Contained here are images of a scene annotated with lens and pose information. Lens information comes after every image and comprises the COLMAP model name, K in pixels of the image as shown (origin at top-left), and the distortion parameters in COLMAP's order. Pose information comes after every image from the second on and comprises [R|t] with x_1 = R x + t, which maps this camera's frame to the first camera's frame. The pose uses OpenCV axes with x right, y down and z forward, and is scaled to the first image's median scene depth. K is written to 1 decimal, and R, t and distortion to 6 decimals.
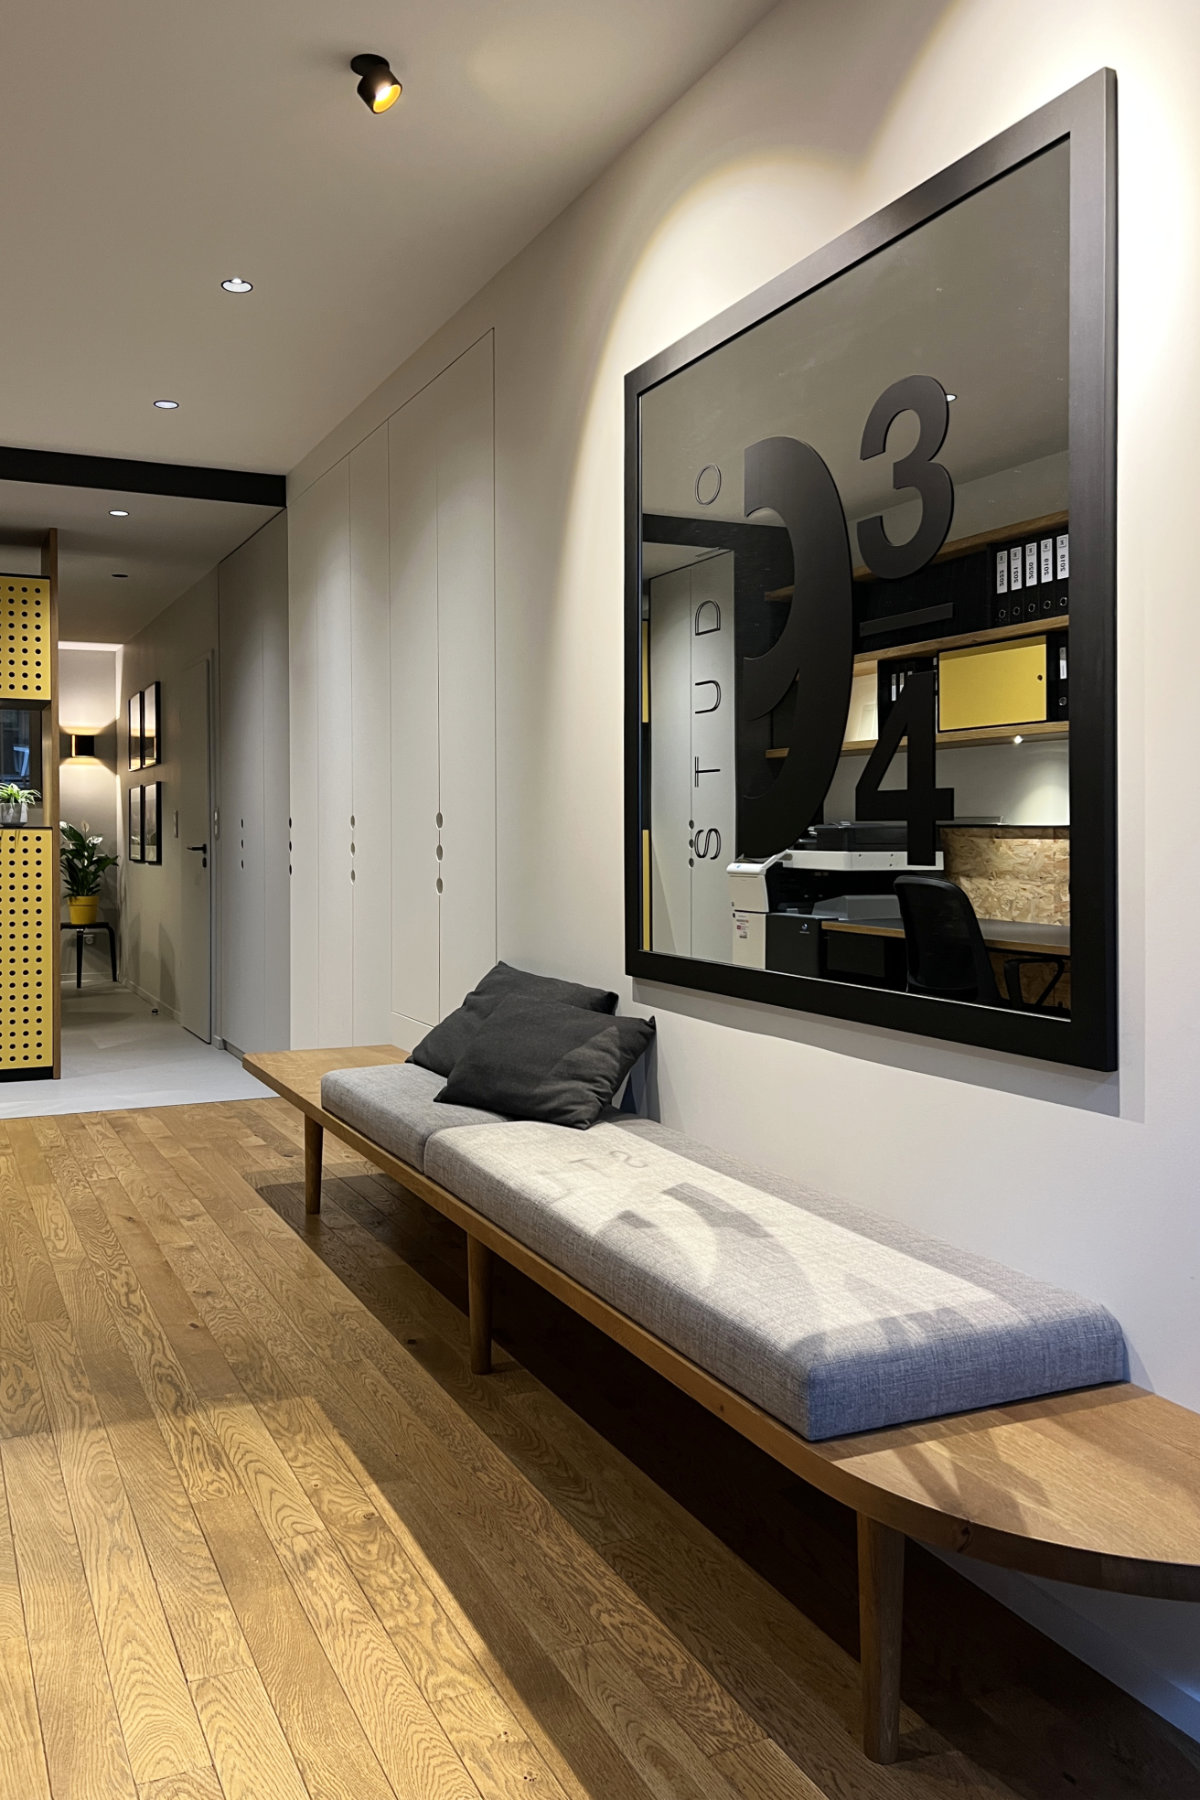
lens RADIAL K [[1391.9, 0, 493.8], [0, 1391.9, 898.6], [0, 0, 1]] dist [0.063610, -0.048277]
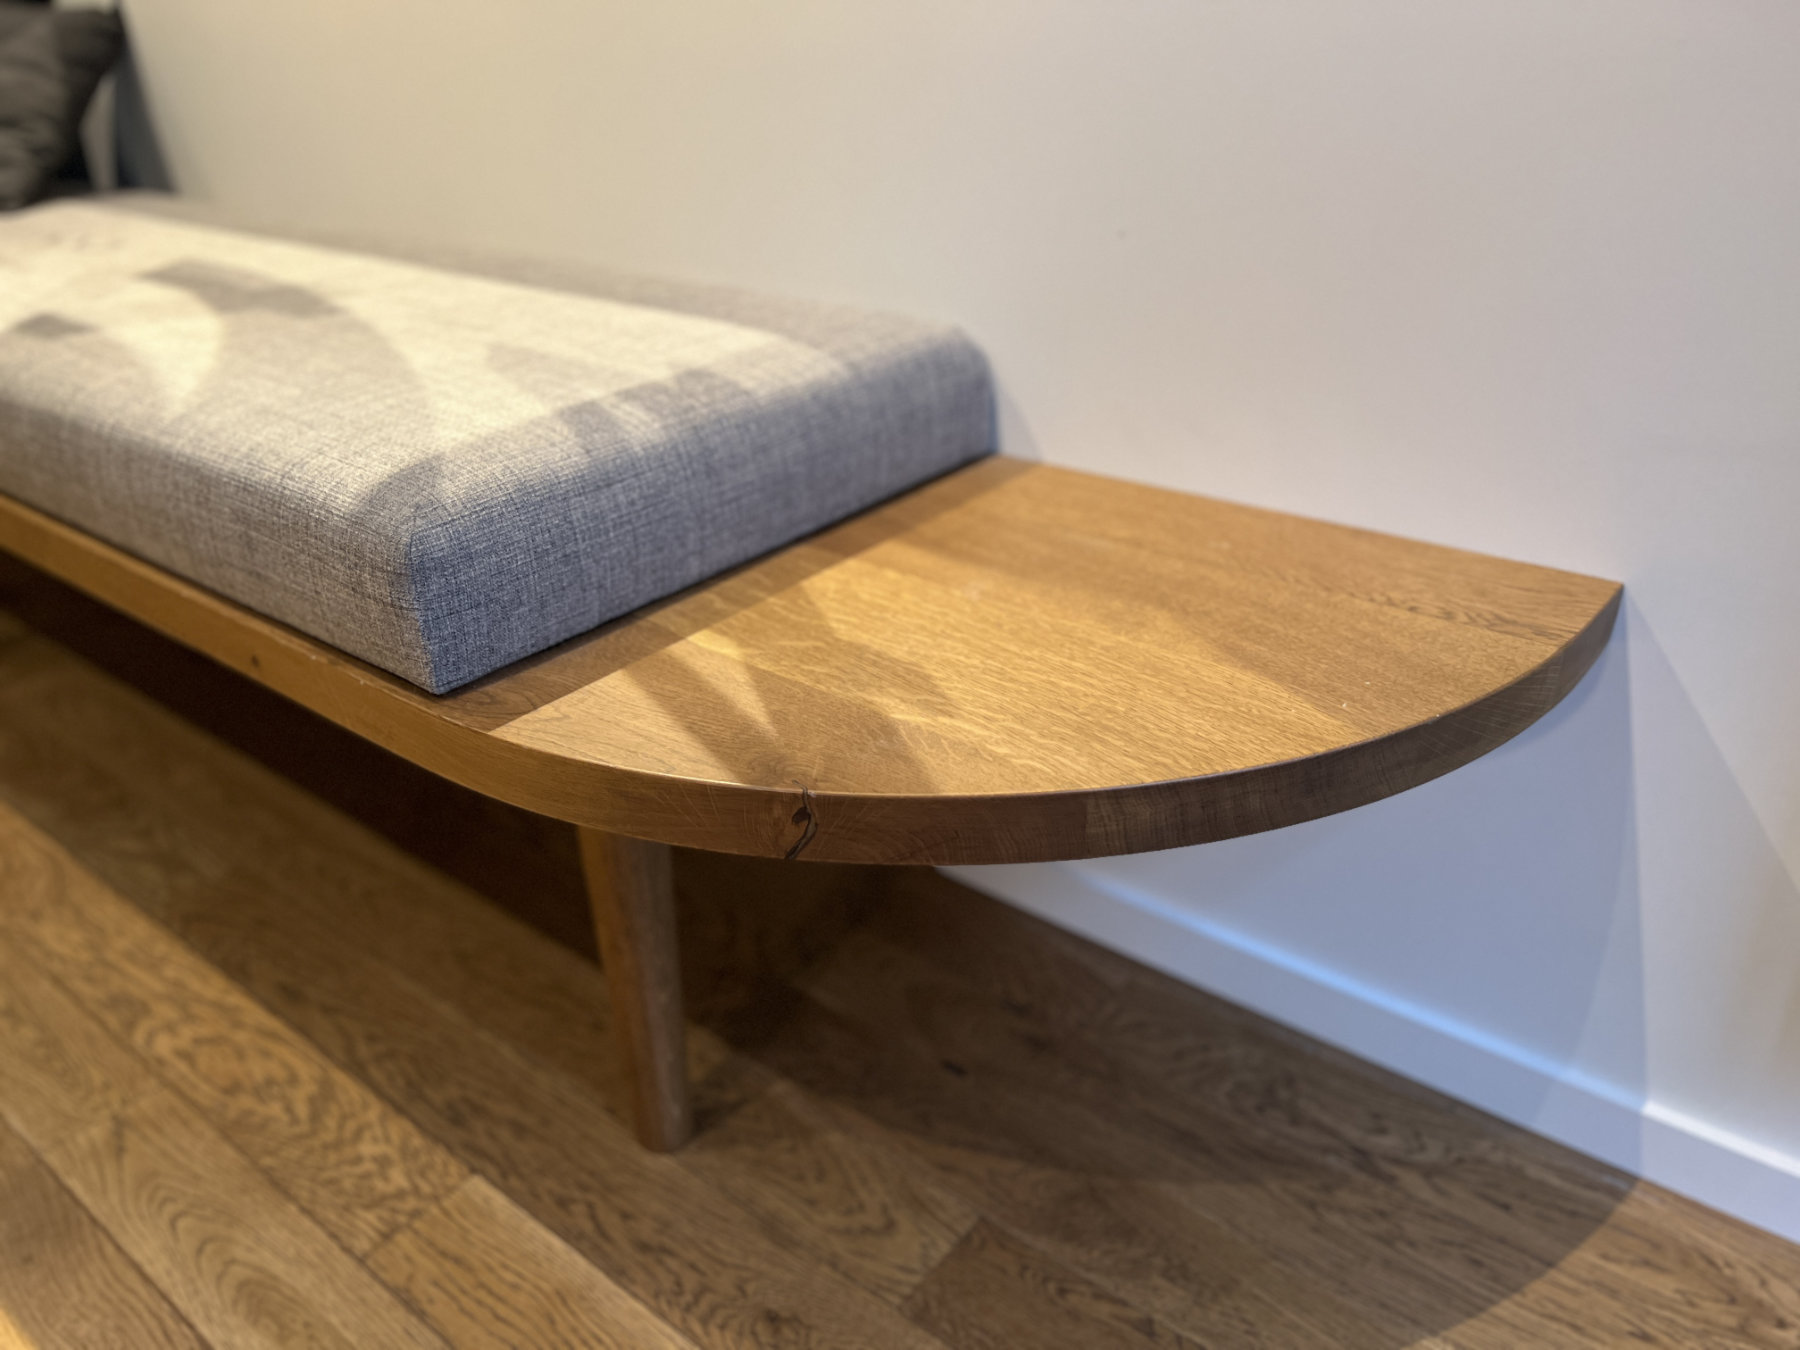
lens RADIAL K [[1331.9, 0, 900.0], [0, 1331.9, 675.0], [0, 0, 1]] dist [0.090348, -0.133818]
pose [[0.876011, -0.236764, 0.420175, 0.168176], [0.045603, 0.907967, 0.416553, 0.202434], [-0.480130, -0.345744, 0.806186, 0.568753]]
